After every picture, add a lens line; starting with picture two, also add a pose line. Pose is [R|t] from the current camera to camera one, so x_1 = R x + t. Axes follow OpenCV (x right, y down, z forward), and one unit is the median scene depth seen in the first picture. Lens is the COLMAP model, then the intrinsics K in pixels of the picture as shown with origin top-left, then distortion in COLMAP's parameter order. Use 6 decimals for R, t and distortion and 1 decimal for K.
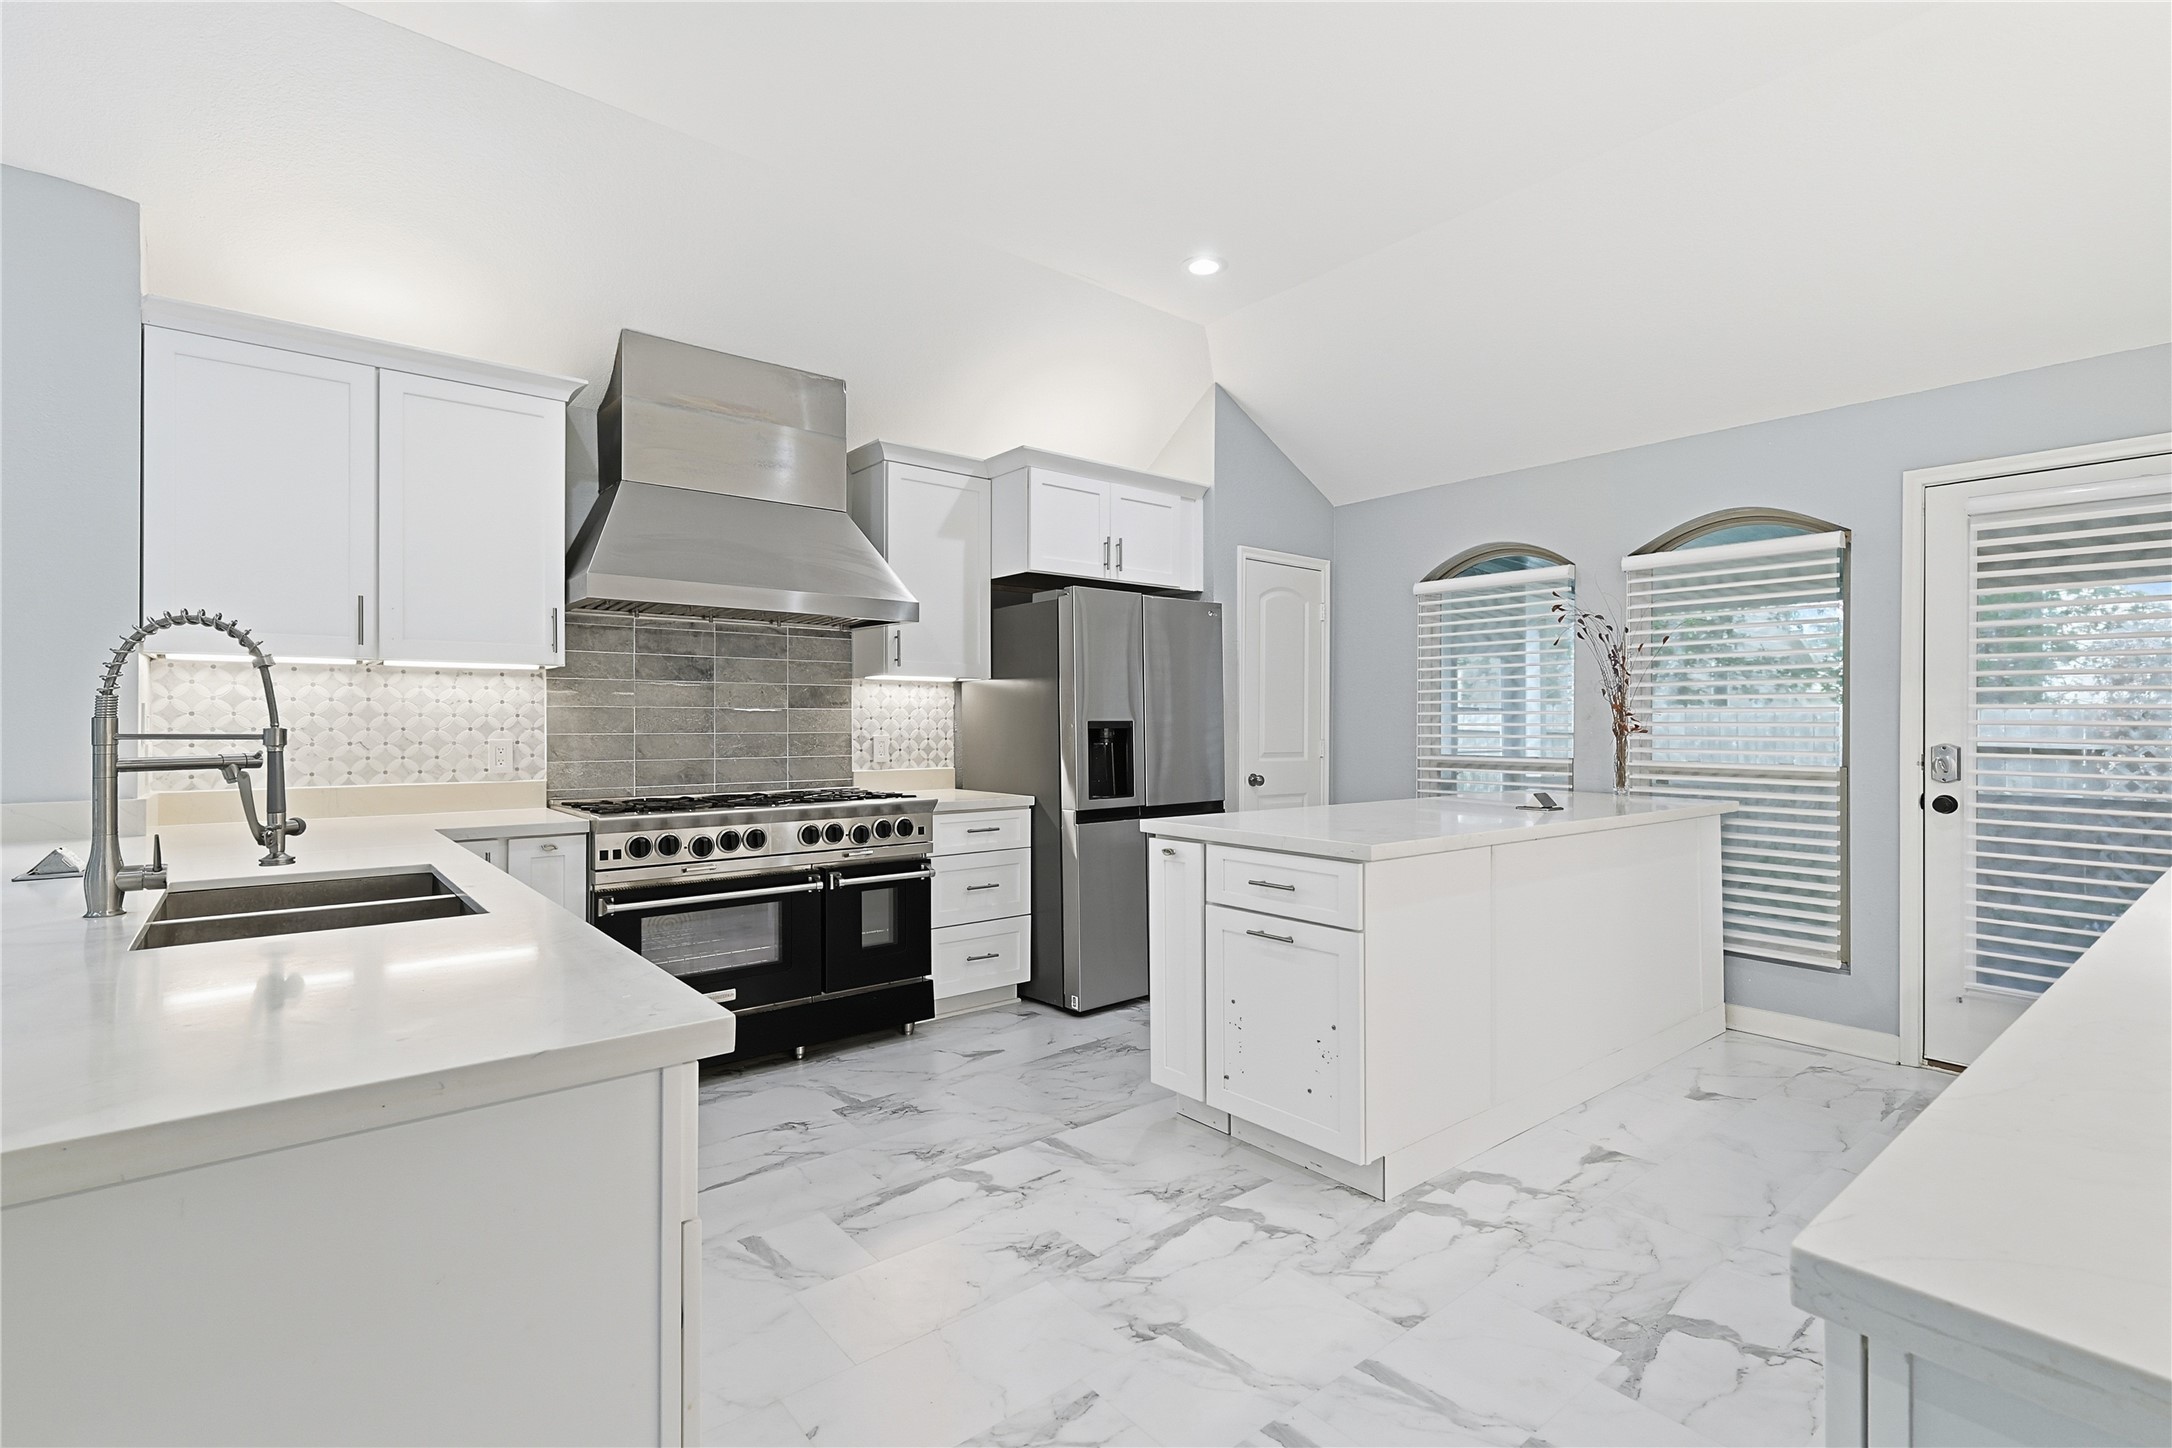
lens RADIAL K [[1003.1, 0, 1086.0], [0, 1003.1, 724.0], [0, 0, 1]] dist [0.001844, 0.000087]
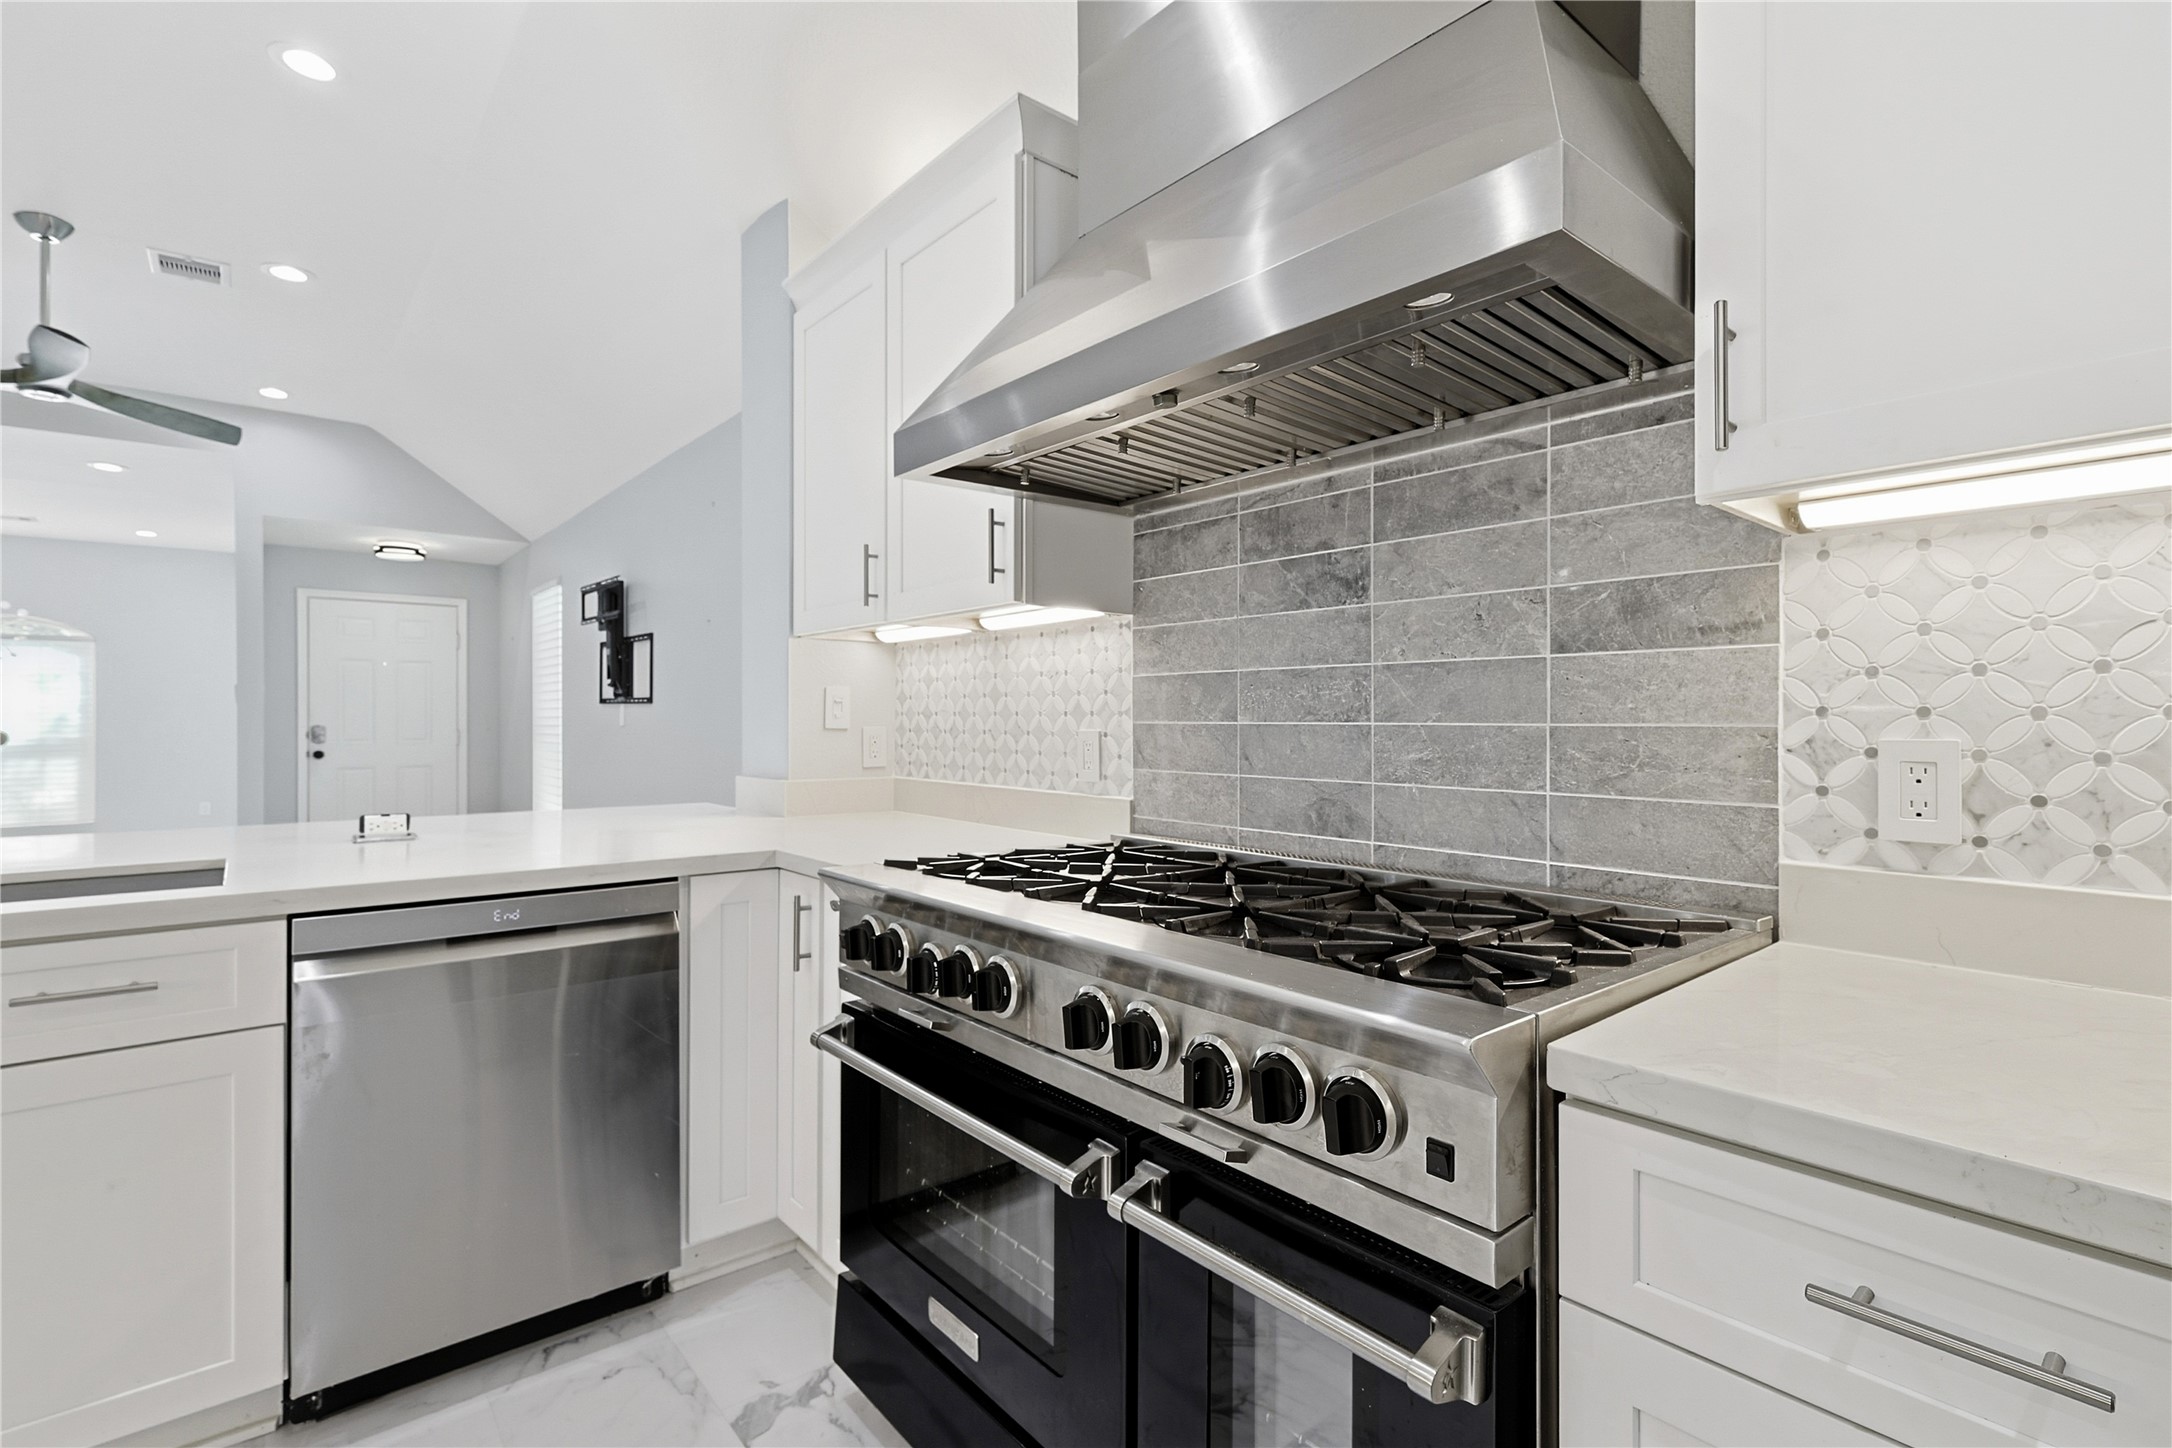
lens RADIAL K [[1003.1, 0, 1086.0], [0, 1003.1, 724.0], [0, 0, 1]] dist [0.001844, 0.000087]
pose [[0.016092, 0.002626, -0.999867, 0.060095], [-0.004631, 0.999986, 0.002552, 0.009755], [0.999860, 0.004590, 0.016104, 0.959773]]
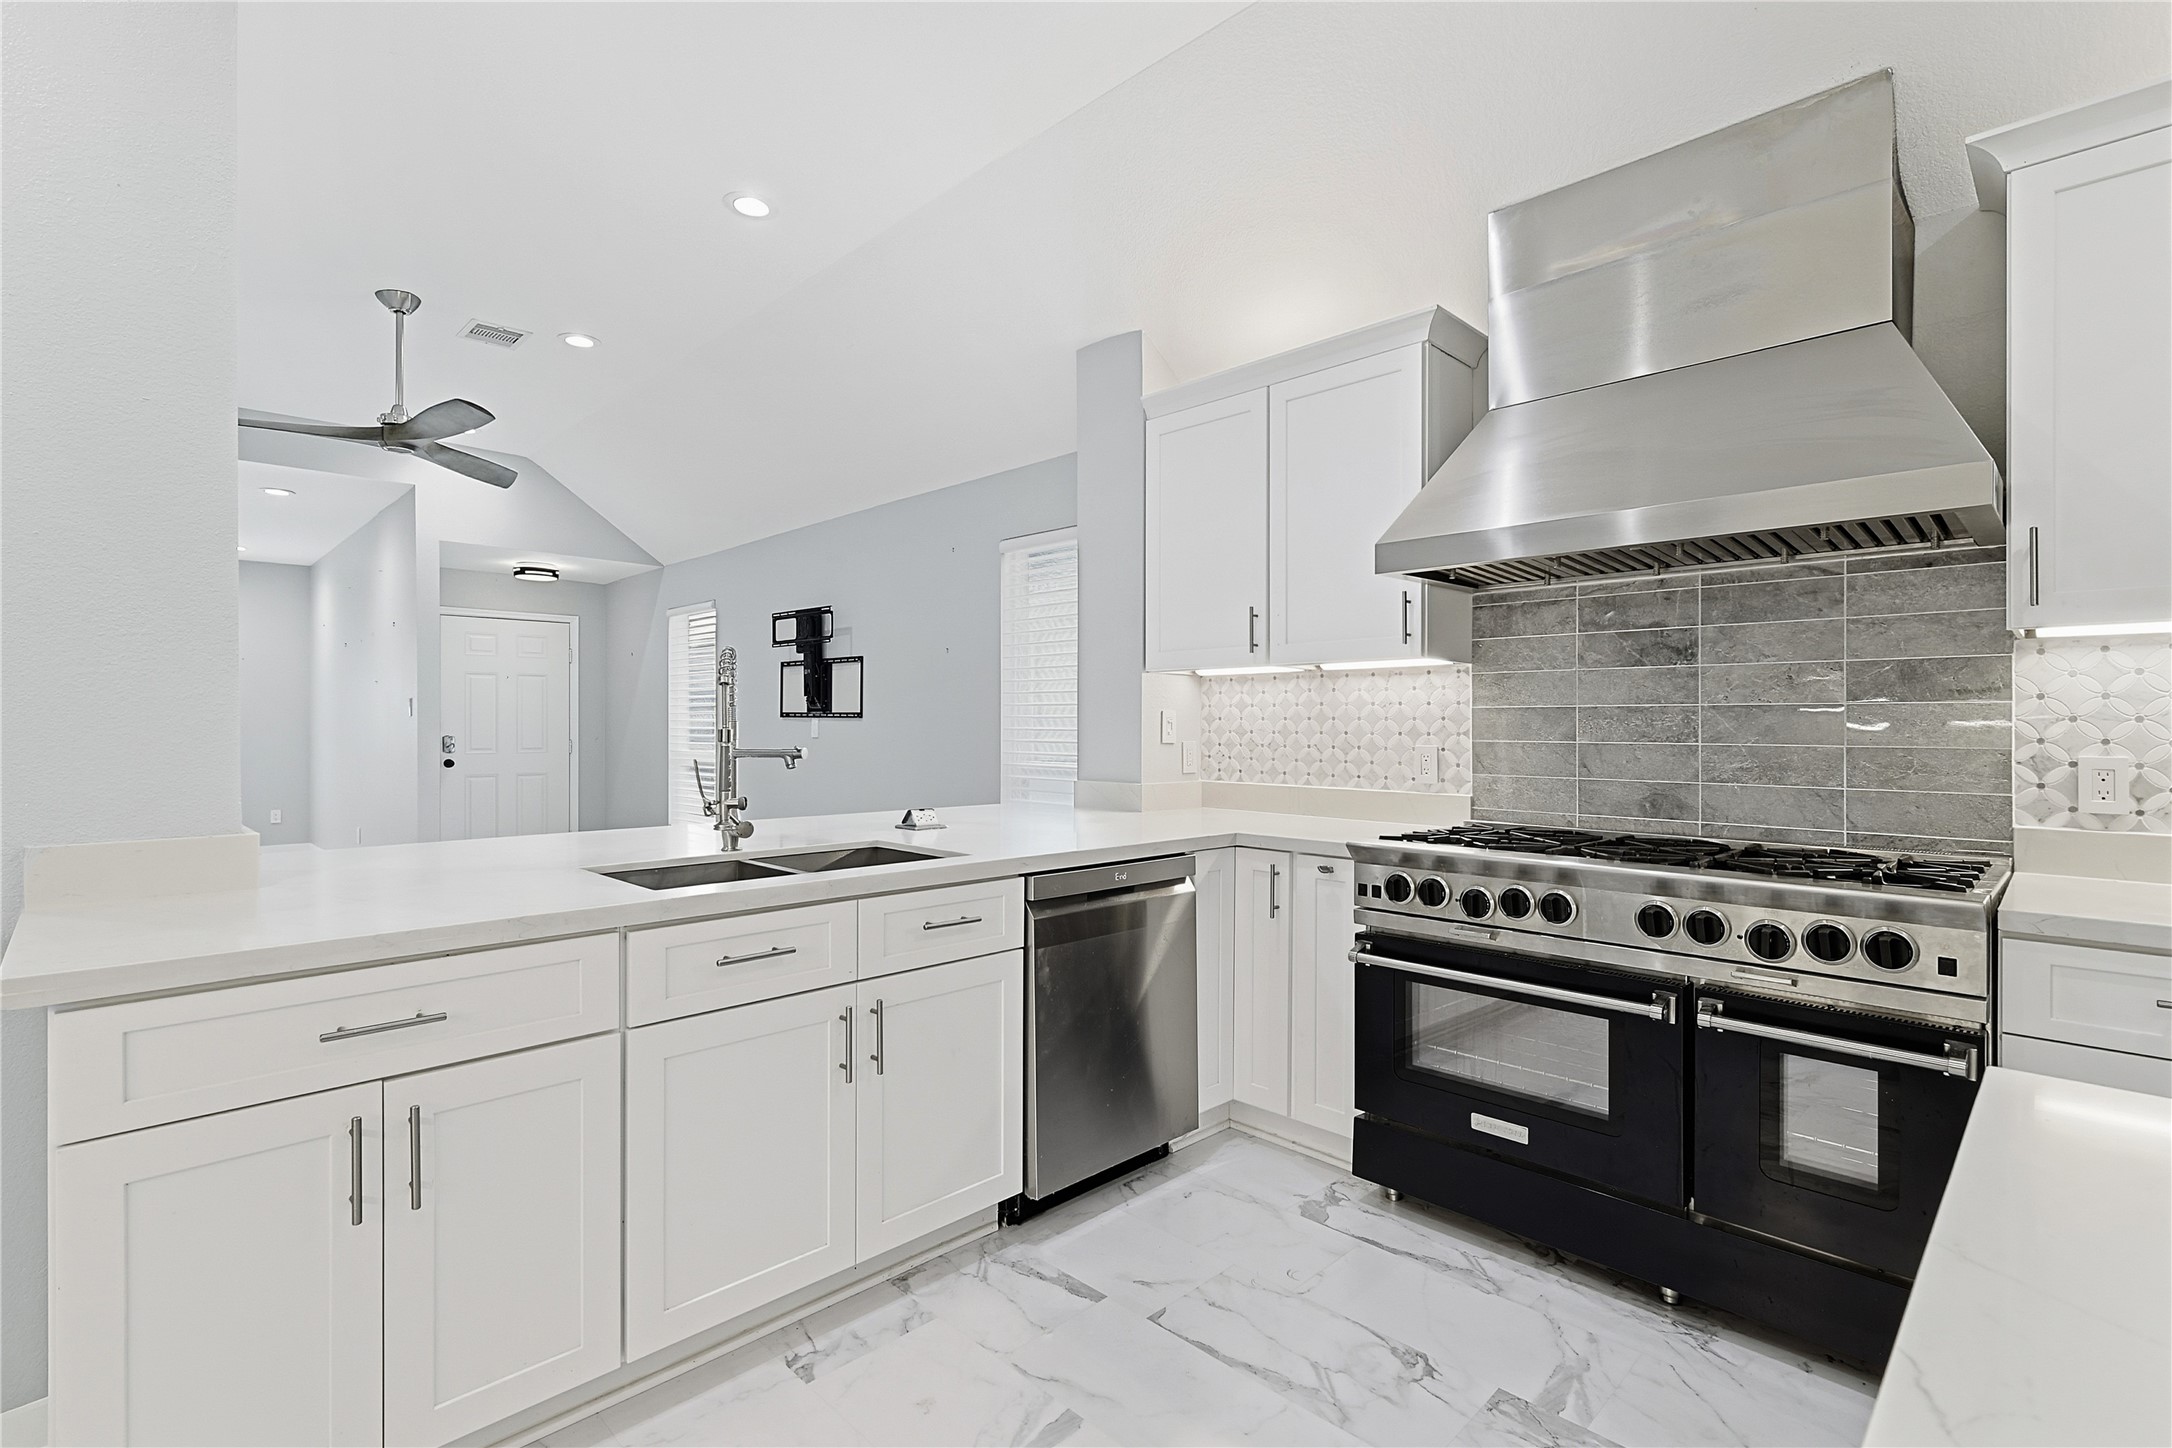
lens RADIAL K [[994.2, 0, 1084.8], [0, 994.2, 727.7], [0, 0, 1]] dist [0.001655, 0.000172]
pose [[0.098388, 0.001176, -0.995147, 0.254541], [-0.006134, 0.999981, 0.000575, 0.000901], [0.995129, 0.006048, 0.098393, 0.595632]]
